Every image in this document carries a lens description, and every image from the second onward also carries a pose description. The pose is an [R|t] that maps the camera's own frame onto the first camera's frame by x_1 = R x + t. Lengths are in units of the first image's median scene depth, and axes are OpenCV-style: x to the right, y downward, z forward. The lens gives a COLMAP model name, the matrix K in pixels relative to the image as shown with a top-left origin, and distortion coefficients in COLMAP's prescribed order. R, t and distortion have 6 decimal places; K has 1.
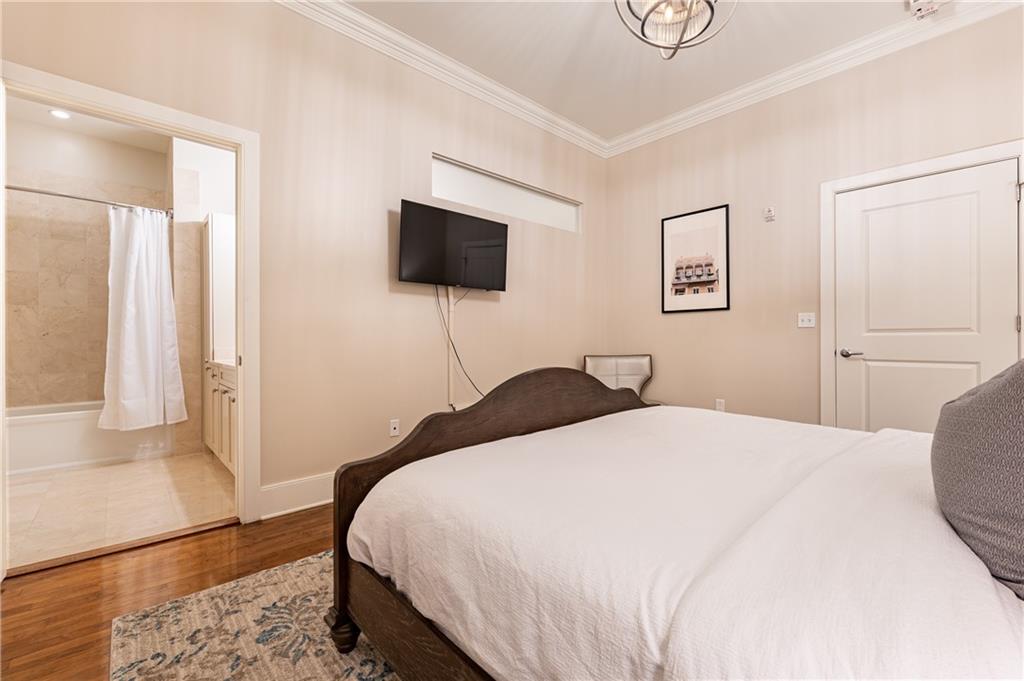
lens RADIAL K [[432.4, 0, 514.0], [0, 432.4, 332.9], [0, 0, 1]] dist [0.000036, 0.000109]
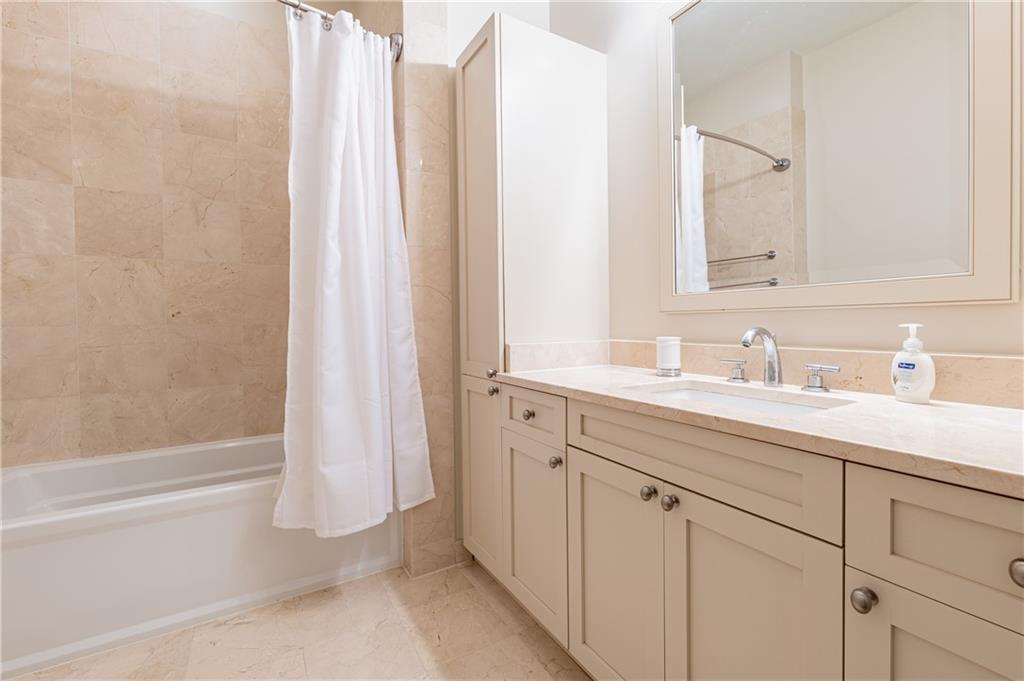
lens RADIAL K [[437.5, 0, 511.1], [0, 437.5, 323.0], [0, 0, 1]] dist [-0.002099, -0.000190]
pose [[0.979767, -0.003720, -0.200105, -0.589251], [0.007112, 0.999843, 0.016234, 0.008876], [0.200013, -0.017329, 0.979640, 0.572737]]
